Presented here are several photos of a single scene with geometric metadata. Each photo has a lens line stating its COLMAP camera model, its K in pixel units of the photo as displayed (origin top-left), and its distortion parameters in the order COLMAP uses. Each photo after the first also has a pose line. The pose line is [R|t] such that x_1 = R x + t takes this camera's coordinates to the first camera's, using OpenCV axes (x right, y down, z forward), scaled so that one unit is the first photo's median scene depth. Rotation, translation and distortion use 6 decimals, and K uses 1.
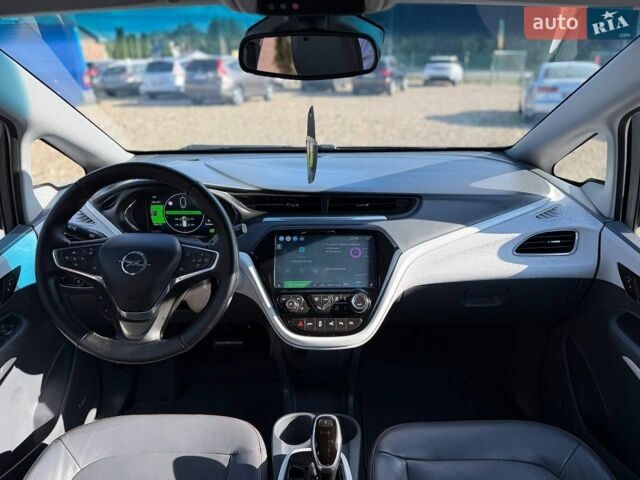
lens RADIAL K [[456.2, 0, 320.0], [0, 456.2, 240.0], [0, 0, 1]] dist [0.049511, -0.064783]
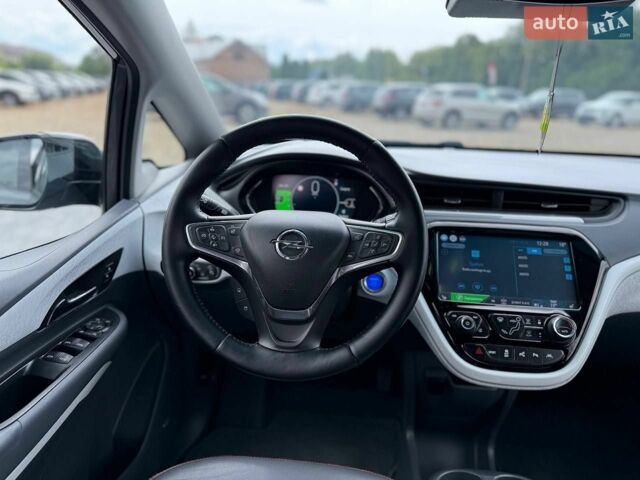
lens RADIAL K [[461.5, 0, 320.0], [0, 461.5, 240.0], [0, 0, 1]] dist [-0.011644, -0.004744]
pose [[0.994632, 0.068448, -0.077607, -0.236732], [-0.072096, 0.996372, -0.045229, 0.051981], [0.074230, 0.050582, 0.995958, 0.209710]]
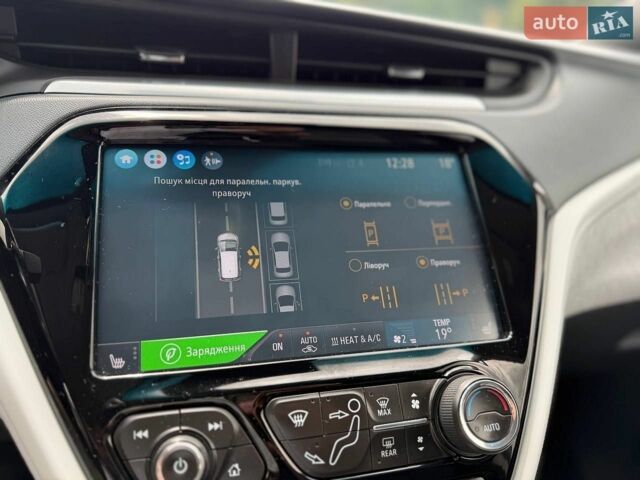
lens RADIAL K [[456.2, 0, 320.0], [0, 456.2, 240.0], [0, 0, 1]] dist [0.049511, -0.064783]
pose [[0.960650, -0.022141, 0.276878, -0.054346], [0.009520, 0.998857, 0.046846, 0.030110], [-0.277599, -0.042367, 0.959762, 0.741939]]
